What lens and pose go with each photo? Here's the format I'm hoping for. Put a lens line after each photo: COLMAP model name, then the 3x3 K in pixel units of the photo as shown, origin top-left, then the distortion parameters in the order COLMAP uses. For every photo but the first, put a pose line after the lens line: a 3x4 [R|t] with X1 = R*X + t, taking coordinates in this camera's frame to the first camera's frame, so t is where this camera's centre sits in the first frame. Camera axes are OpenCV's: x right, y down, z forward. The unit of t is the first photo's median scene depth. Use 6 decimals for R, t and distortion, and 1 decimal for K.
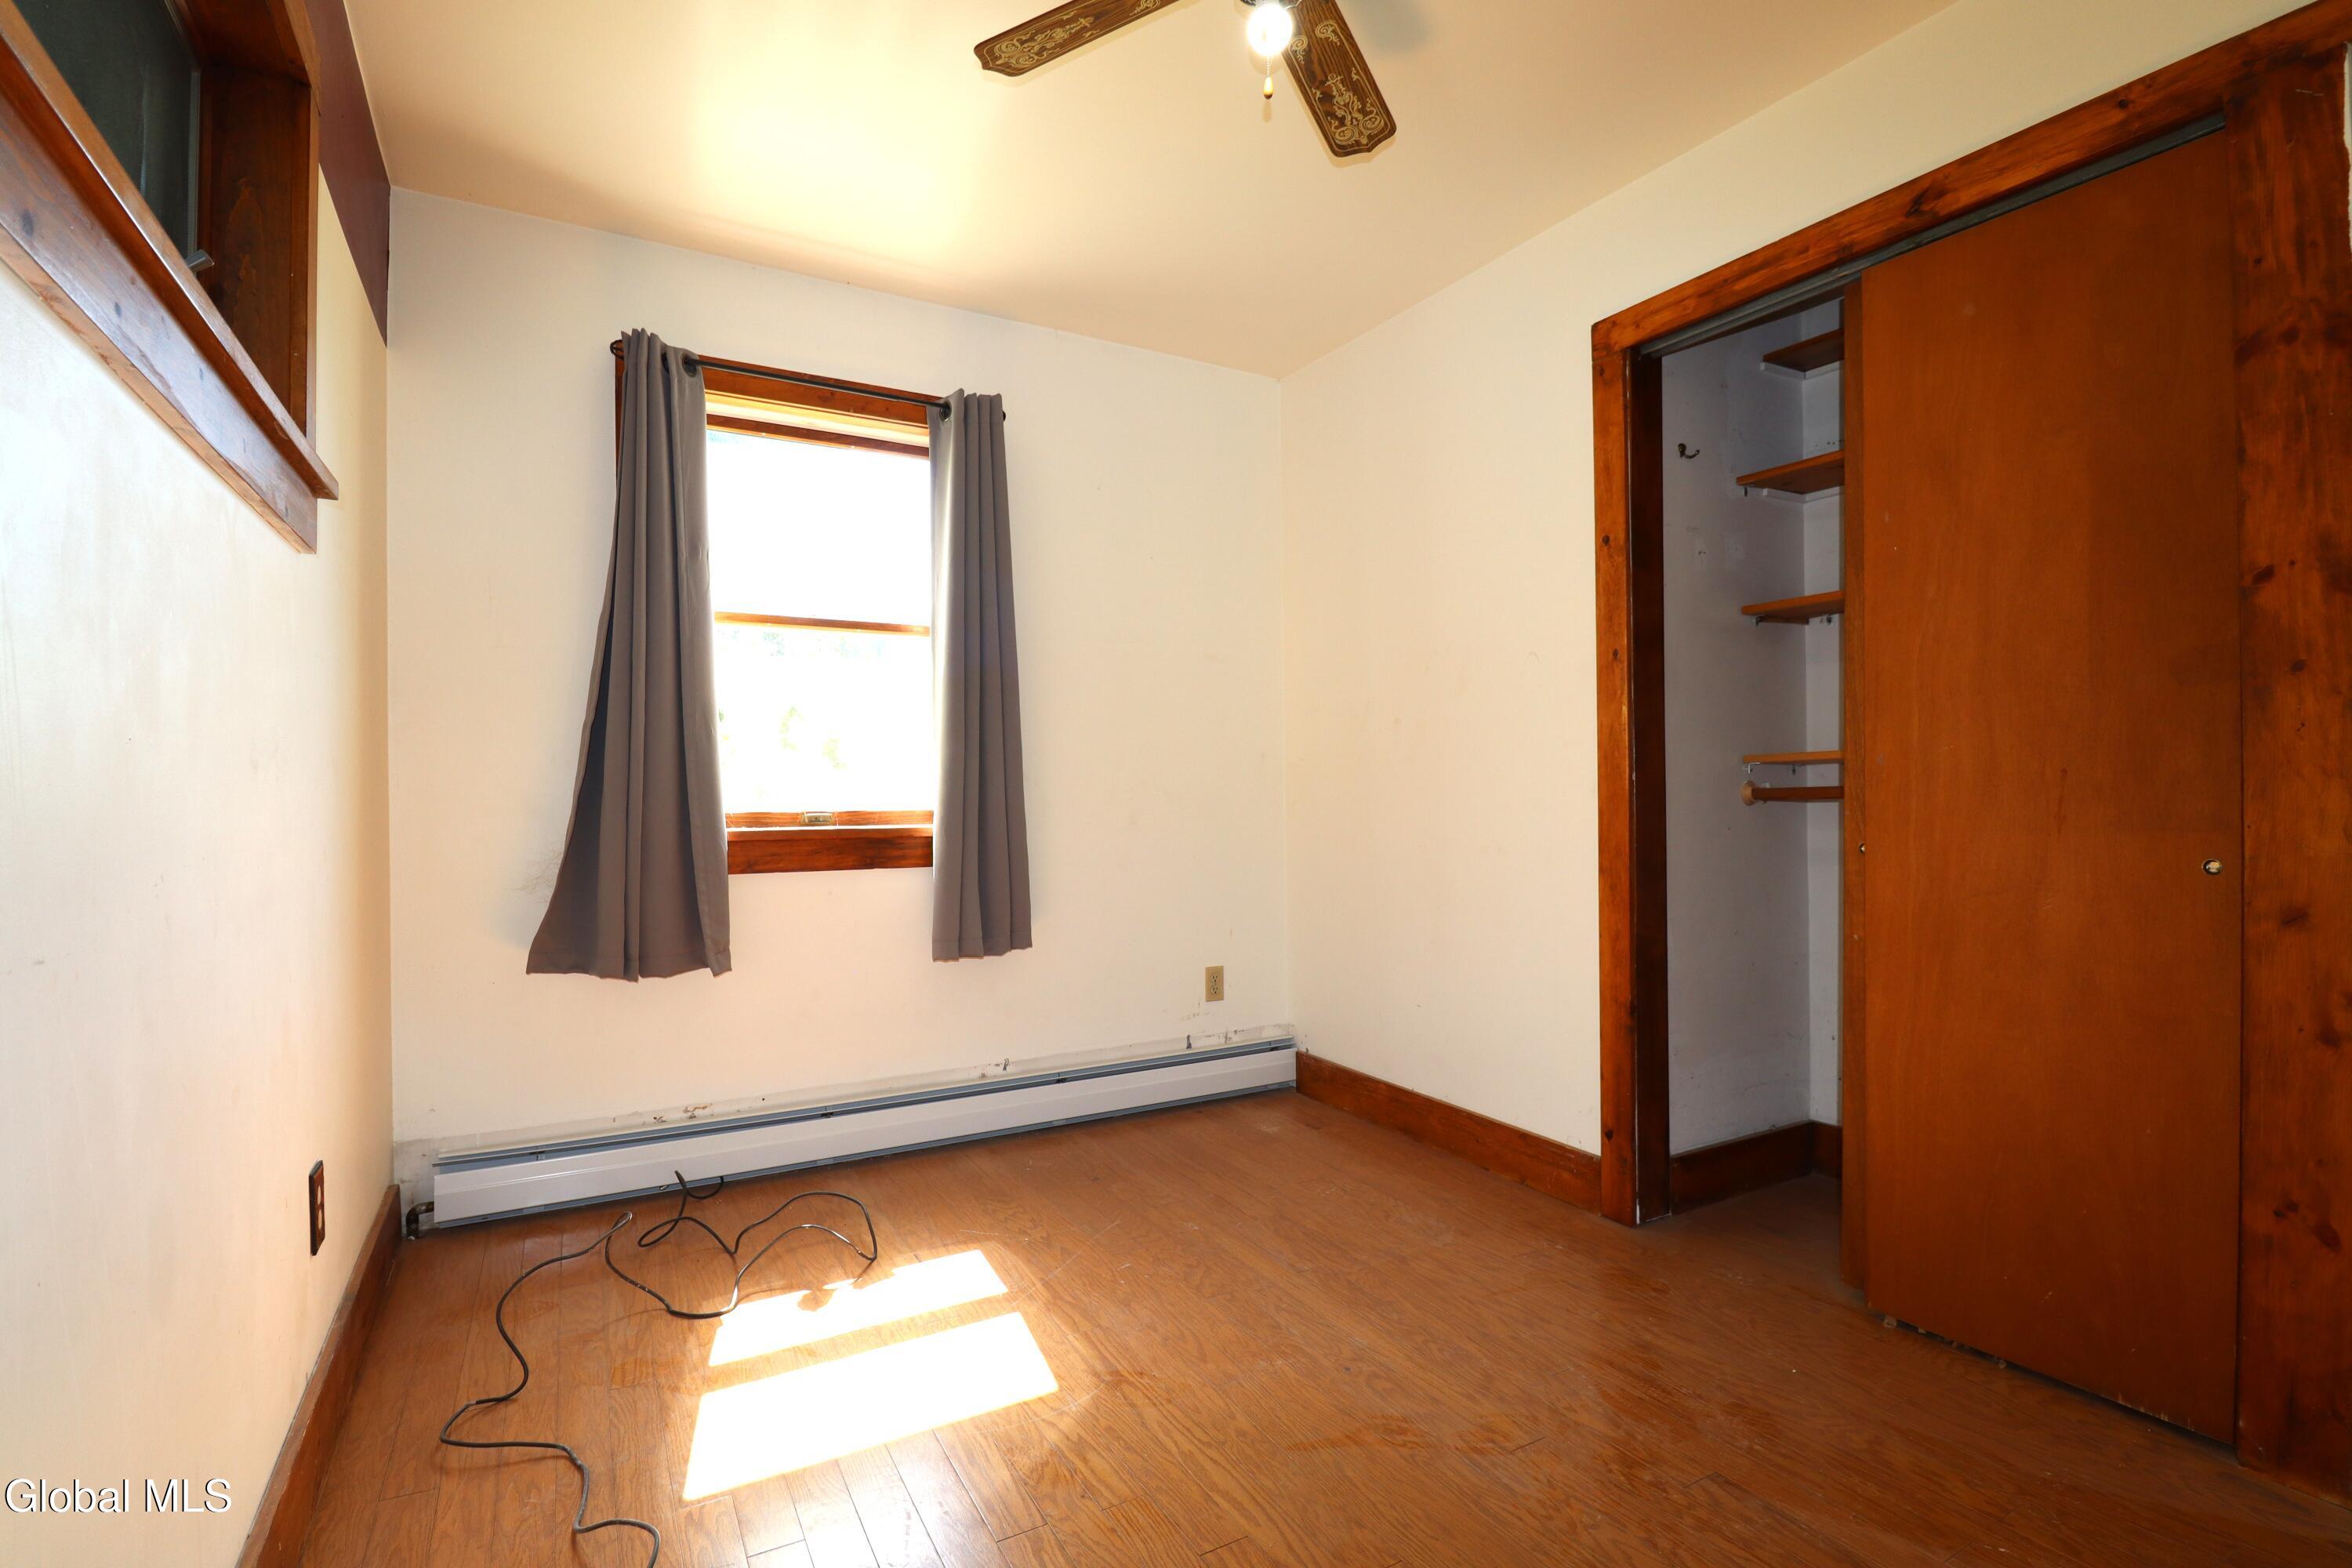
lens RADIAL K [[1087.5, 0, 1172.5], [0, 1087.5, 787.1], [0, 0, 1]] dist [0.001451, -0.013413]
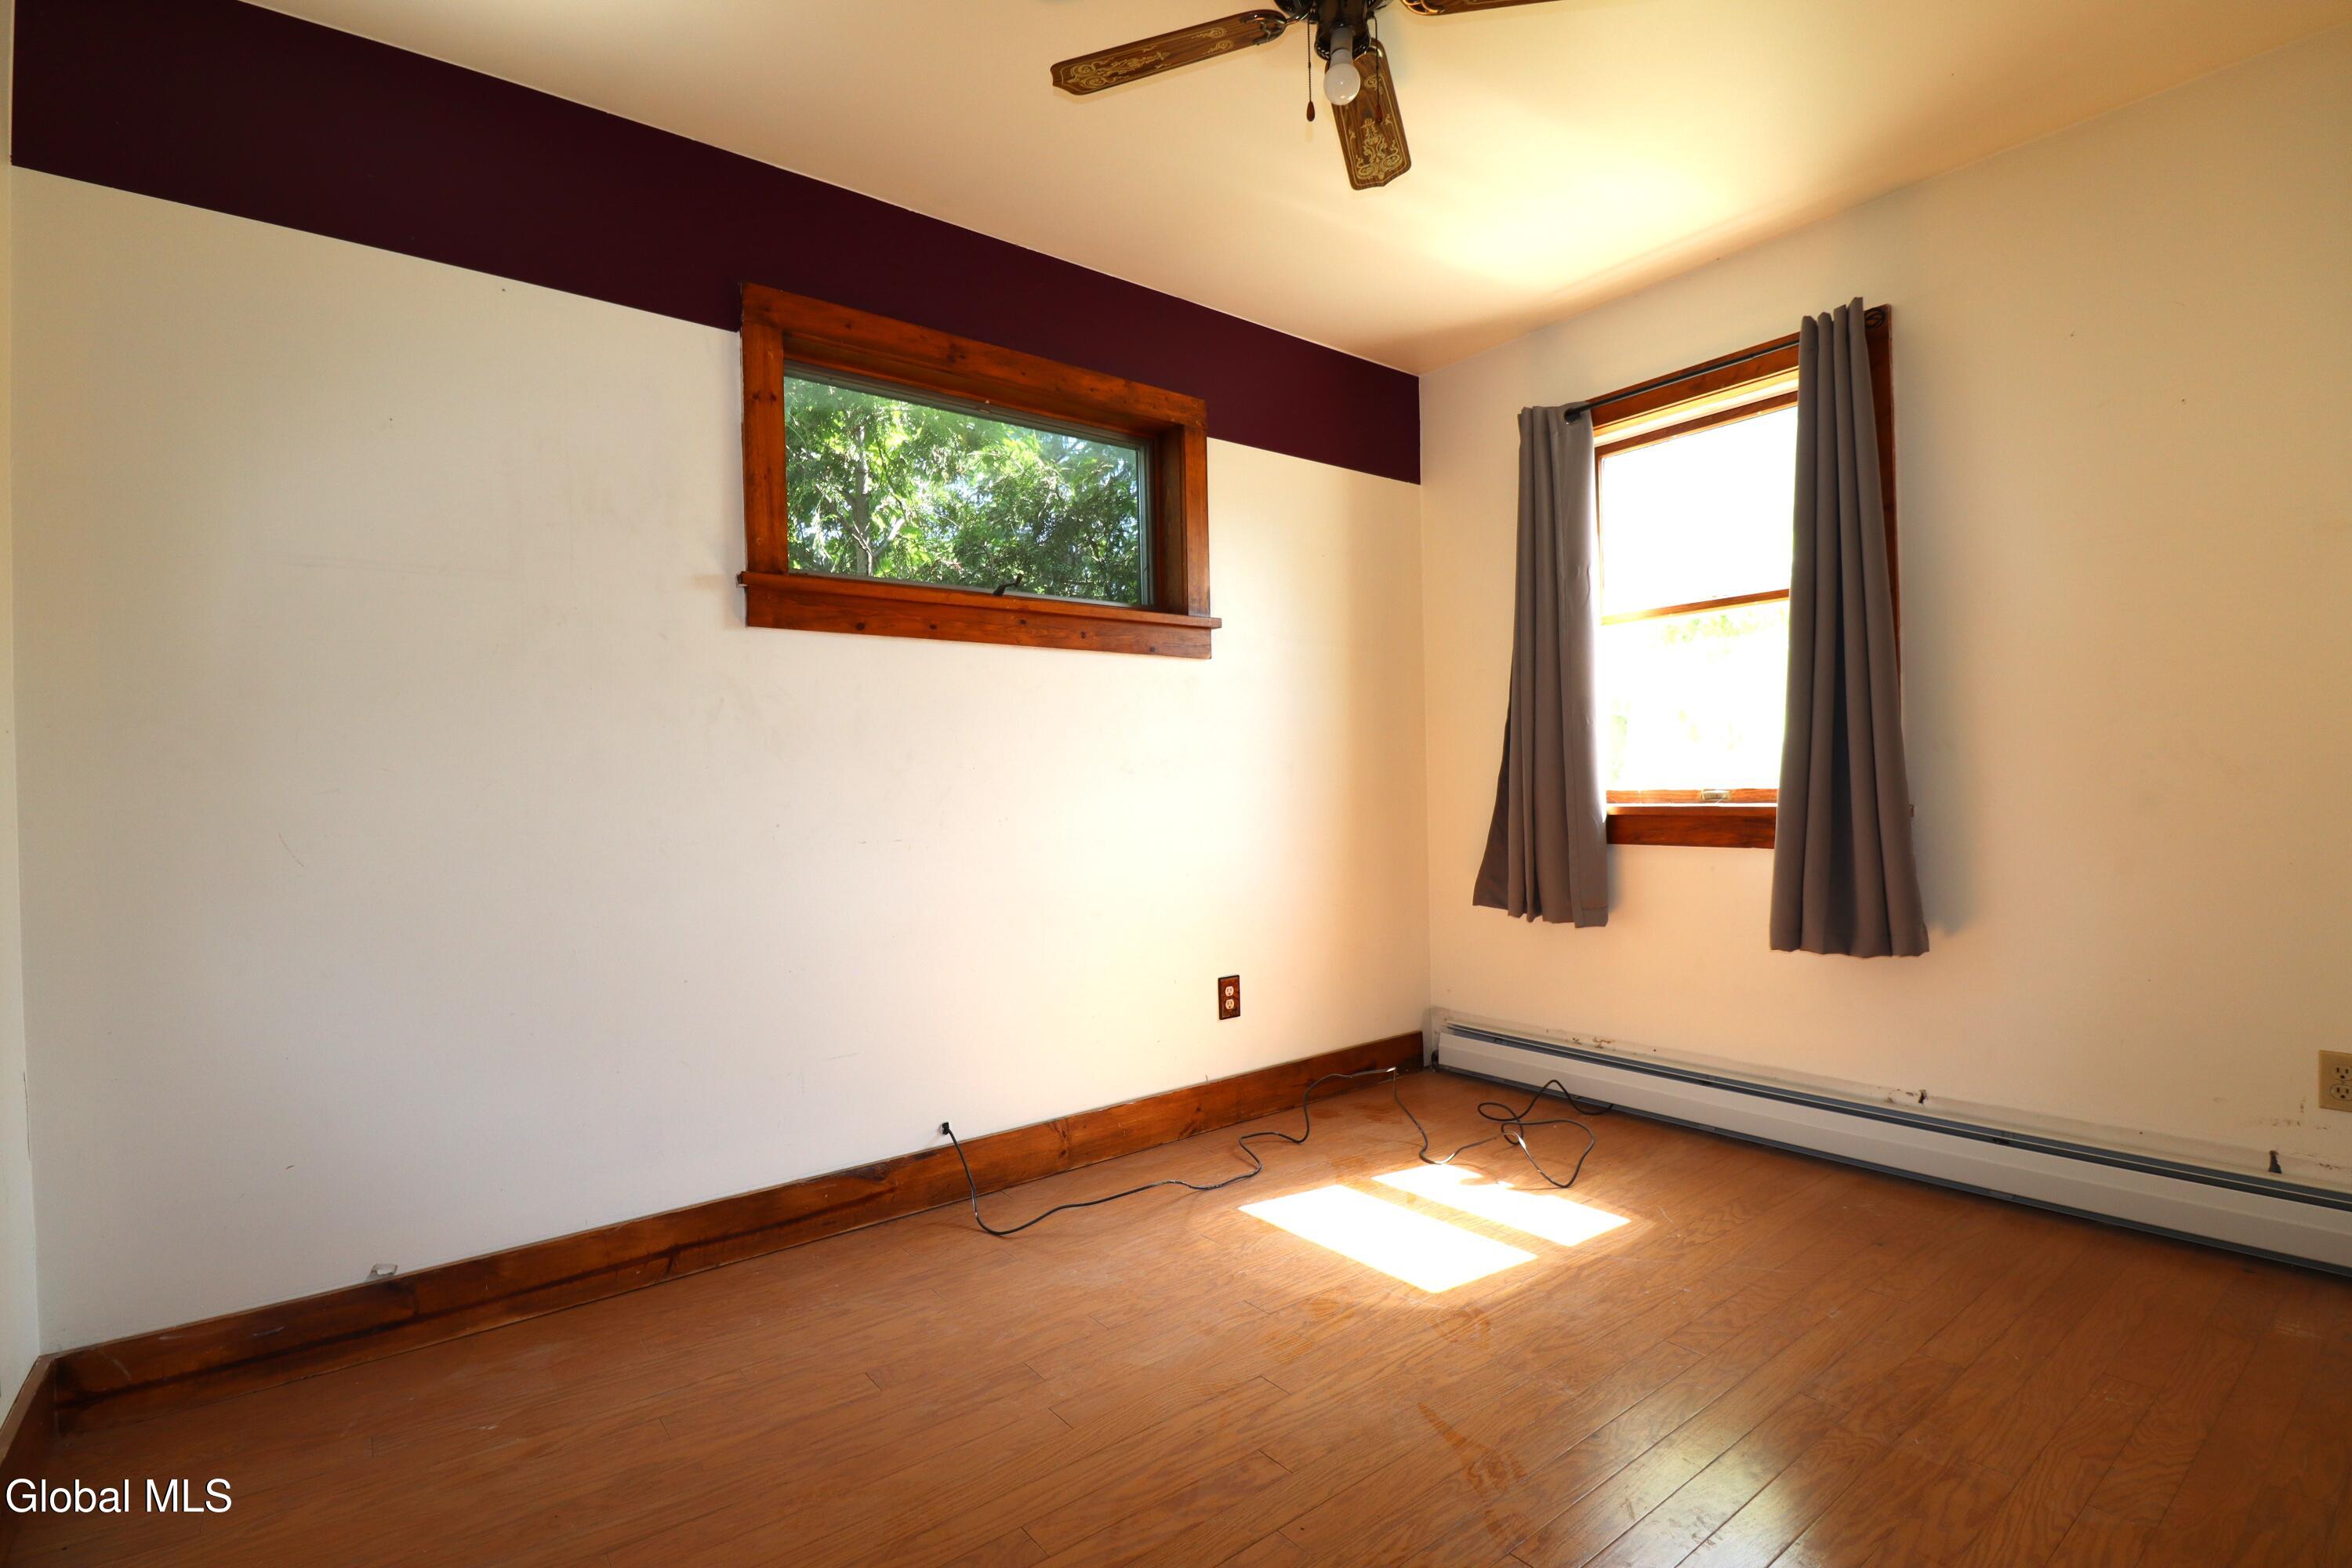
lens RADIAL K [[1087.5, 0, 1172.5], [0, 1087.5, 787.1], [0, 0, 1]] dist [0.001451, -0.013413]
pose [[0.145080, 0.002356, -0.989417, 0.668626], [0.029551, 0.999541, 0.006713, -0.001491], [0.988979, -0.030212, 0.144943, 0.379918]]
